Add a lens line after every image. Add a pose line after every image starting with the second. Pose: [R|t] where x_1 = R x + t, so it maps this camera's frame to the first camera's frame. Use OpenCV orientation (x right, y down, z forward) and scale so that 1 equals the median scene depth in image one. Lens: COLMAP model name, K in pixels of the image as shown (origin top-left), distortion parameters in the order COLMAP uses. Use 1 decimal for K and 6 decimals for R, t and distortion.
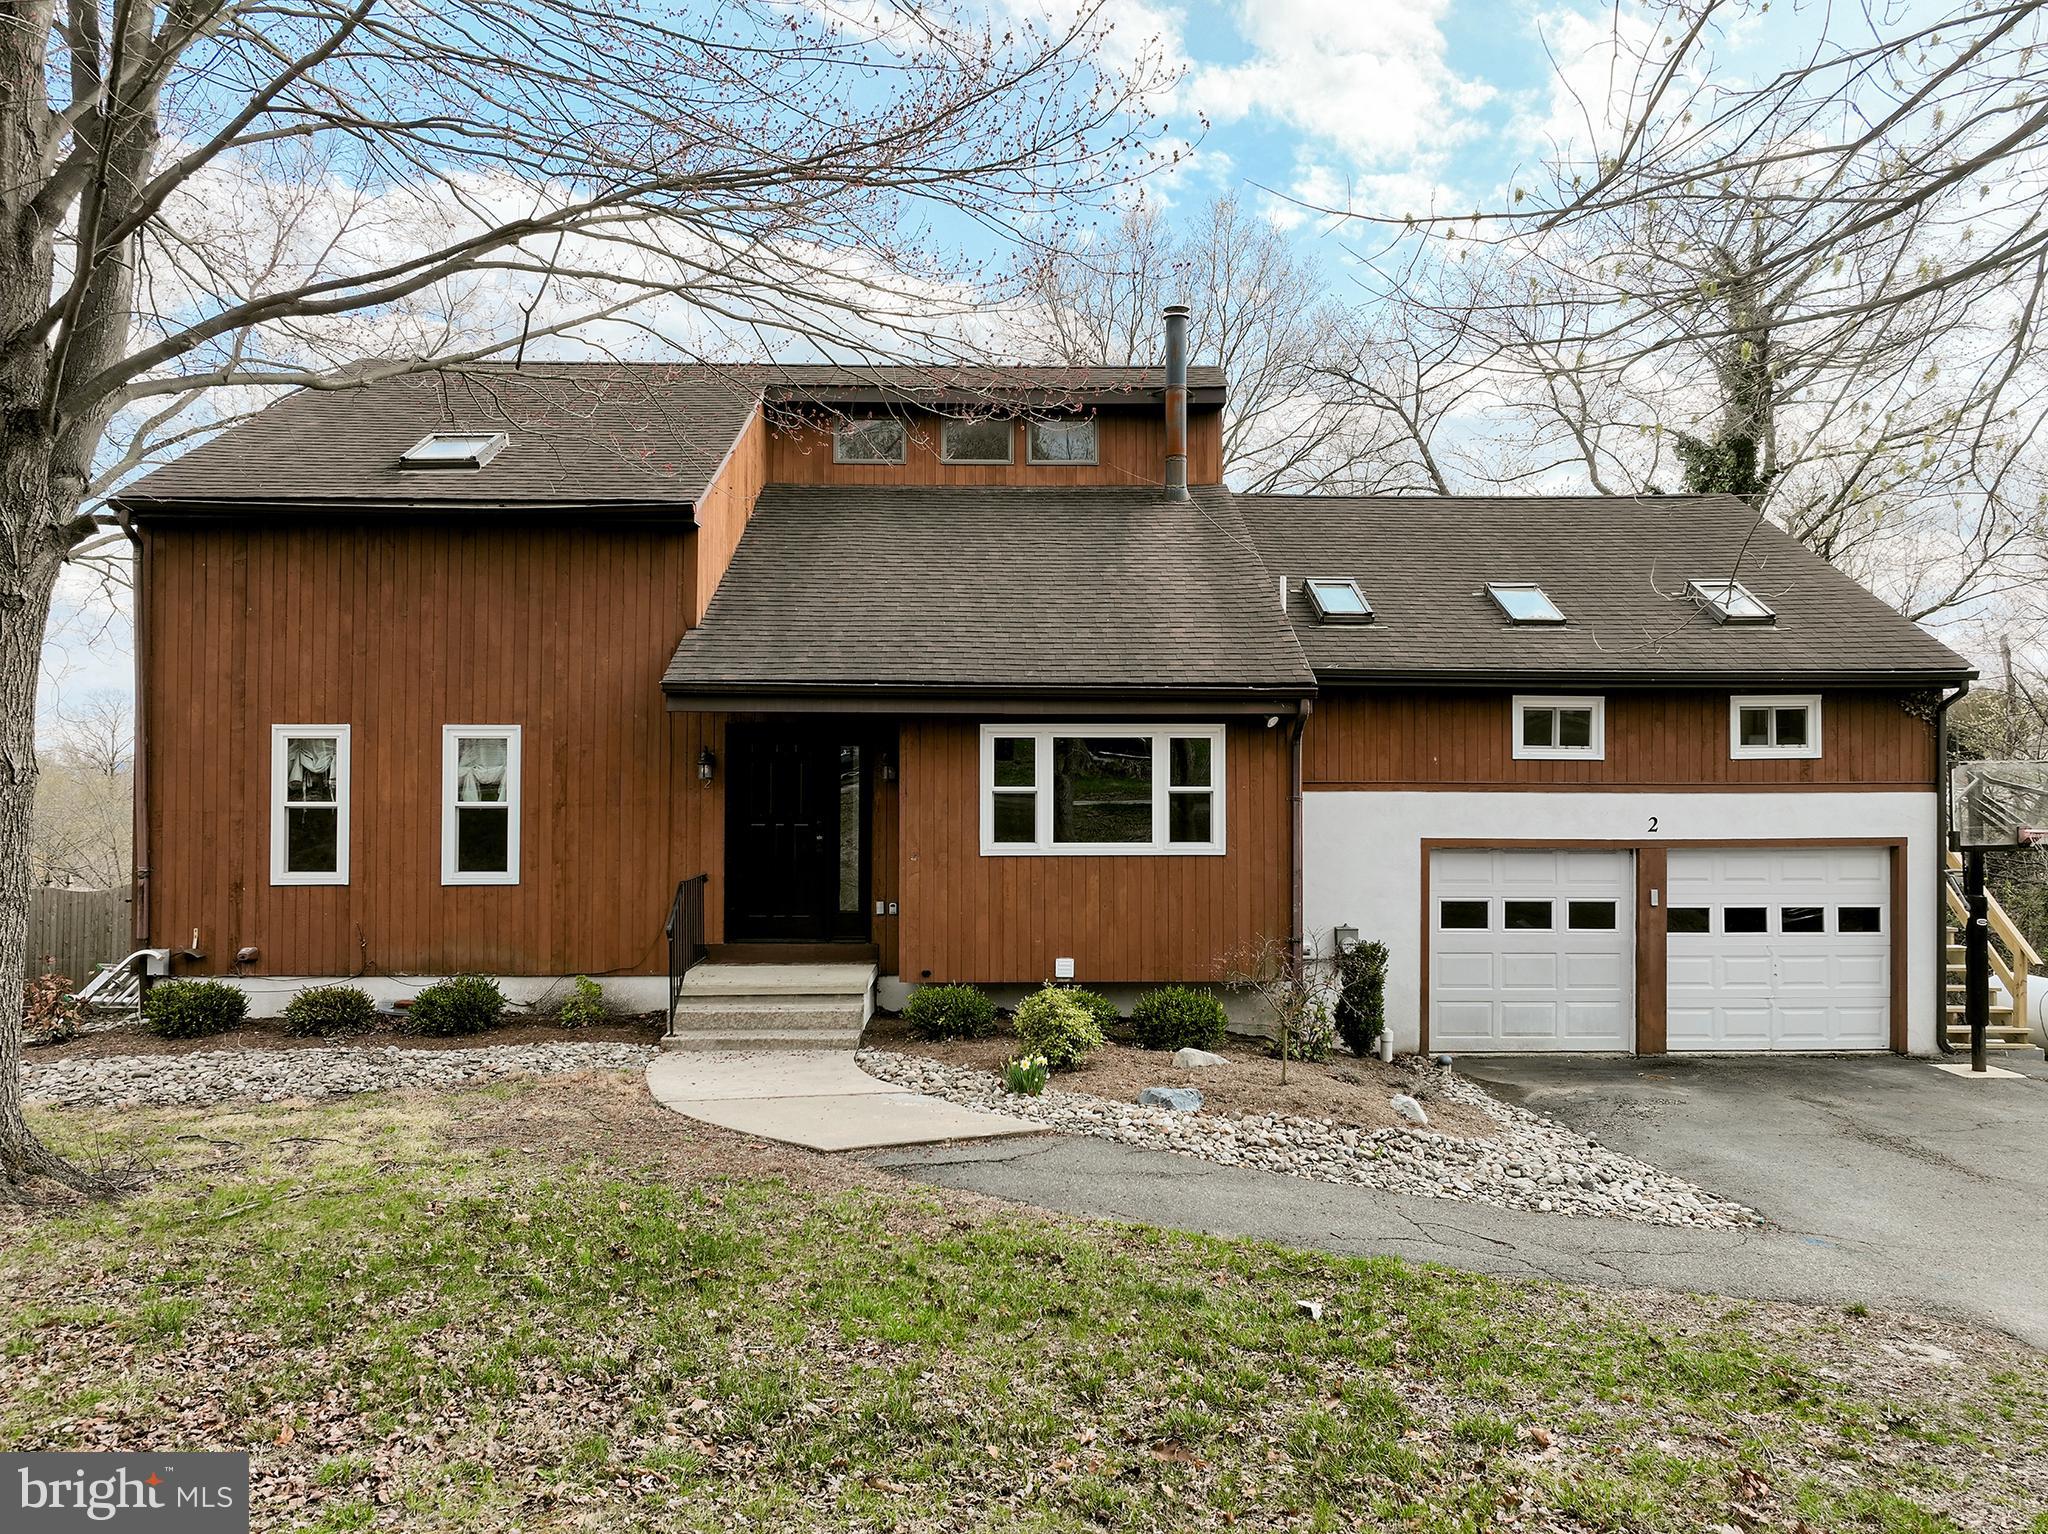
lens RADIAL K [[1449.0, 0, 1024.0], [0, 1449.0, 767.0], [0, 0, 1]] dist [0.001485, 0.001275]
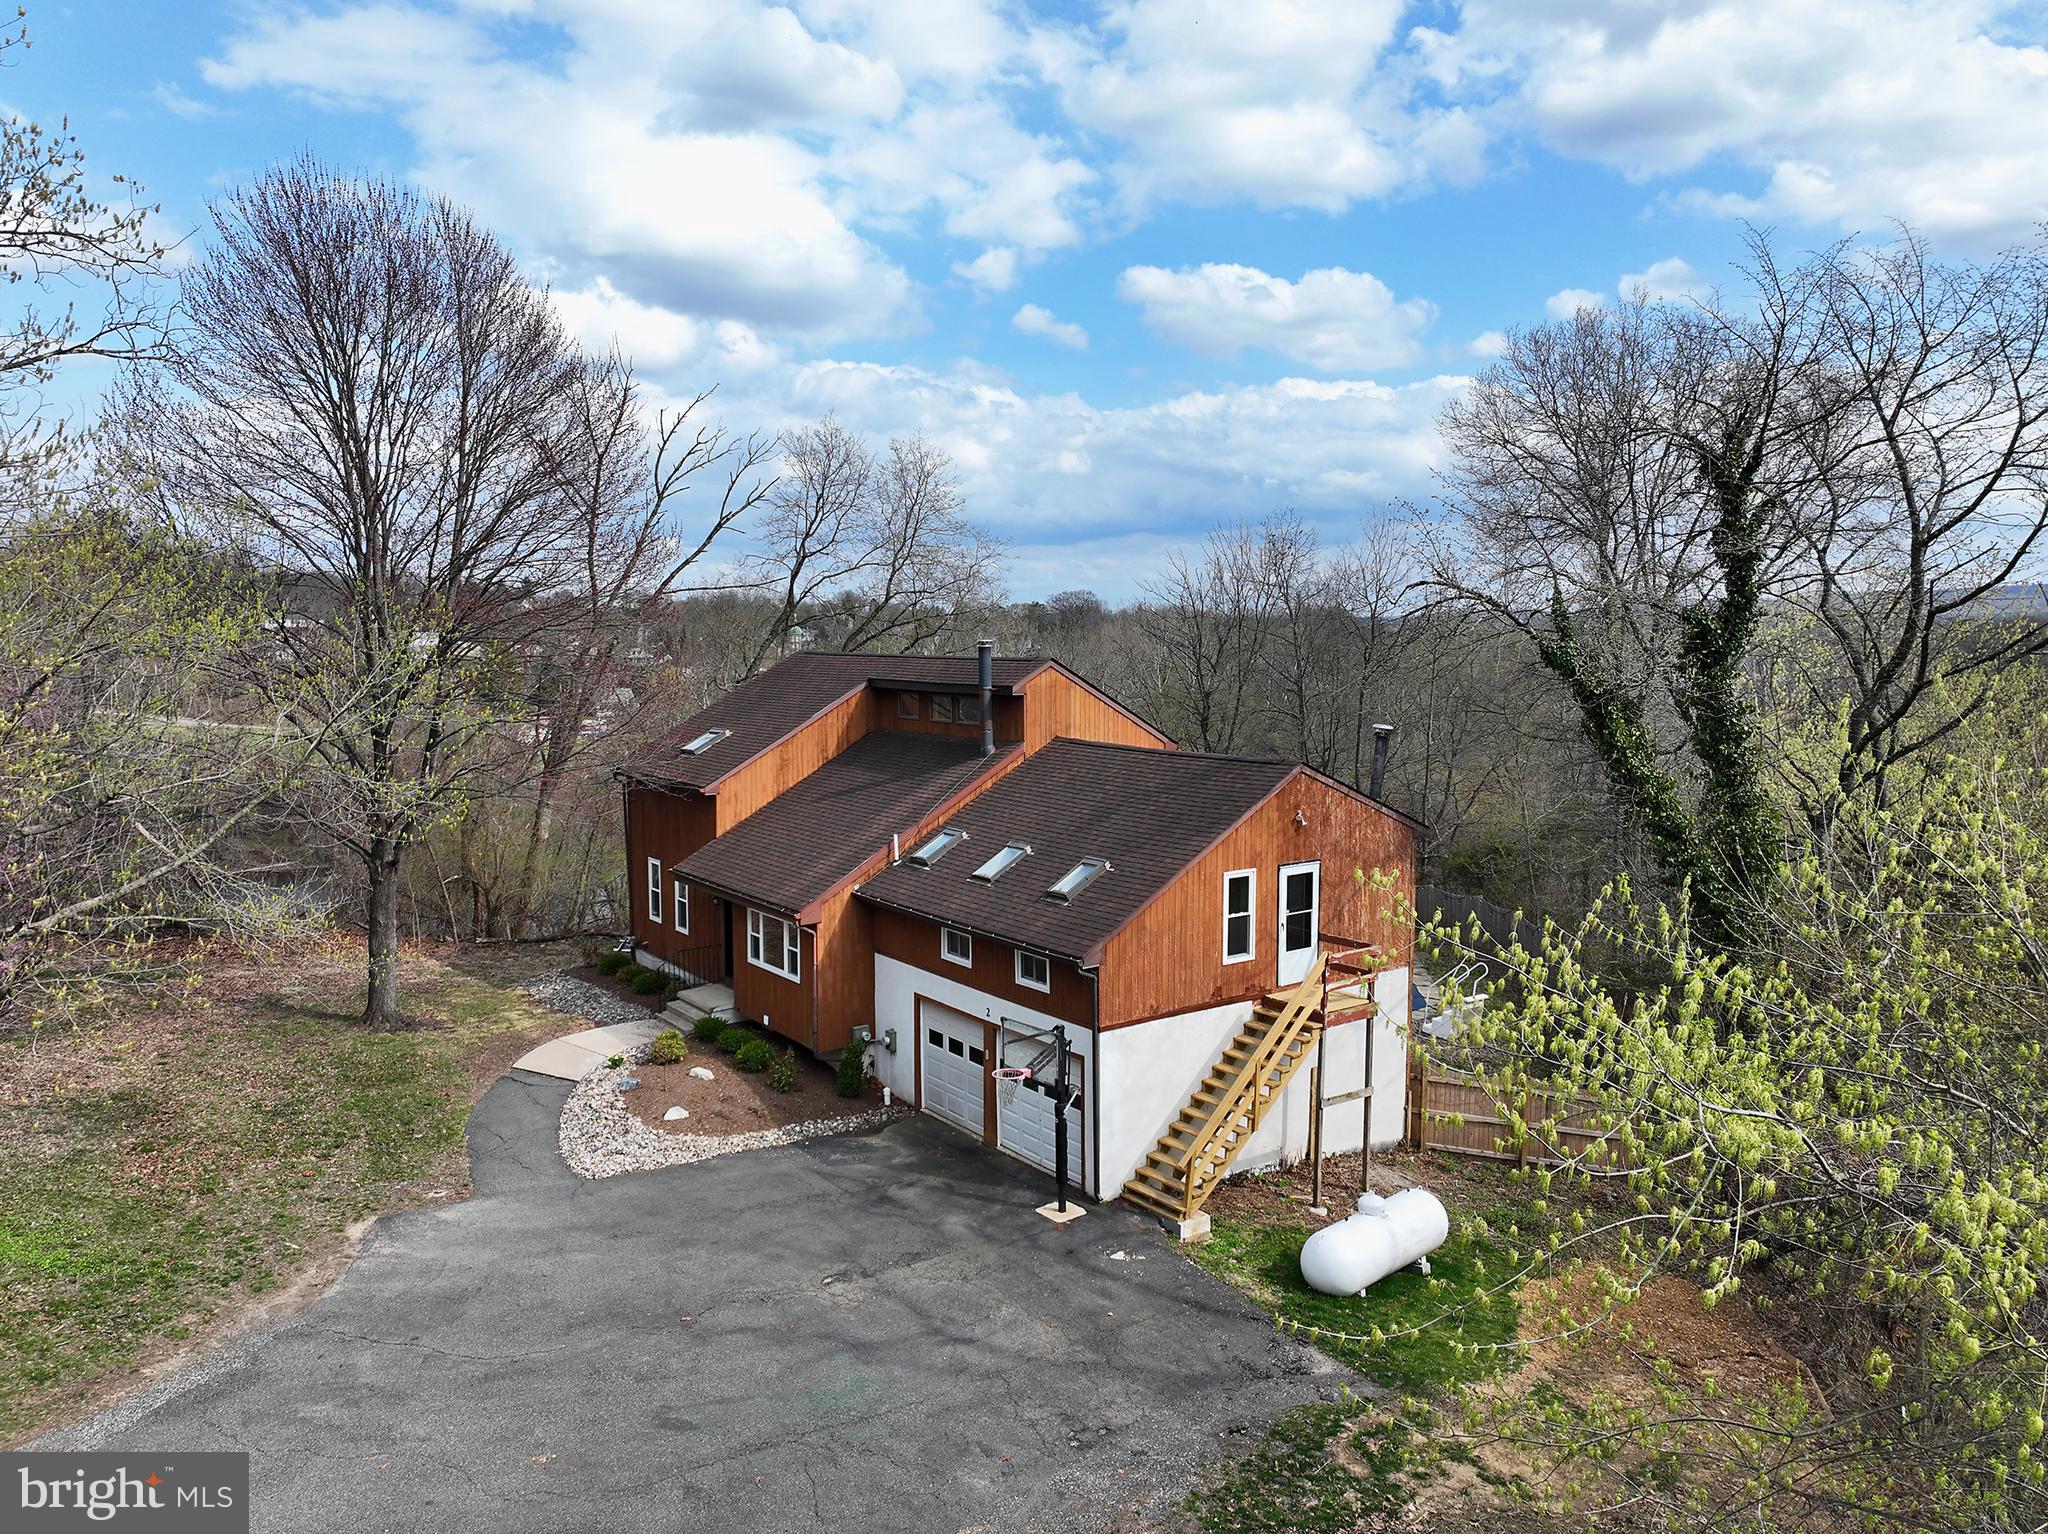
lens RADIAL K [[1449.0, 0, 1024.0], [0, 1449.0, 767.0], [0, 0, 1]] dist [0.001485, 0.001275]
pose [[0.577034, 0.081266, -0.812667, 1.800444], [0.012554, 0.994037, 0.108317, -0.424818], [0.816624, -0.072705, 0.572573, 0.093598]]
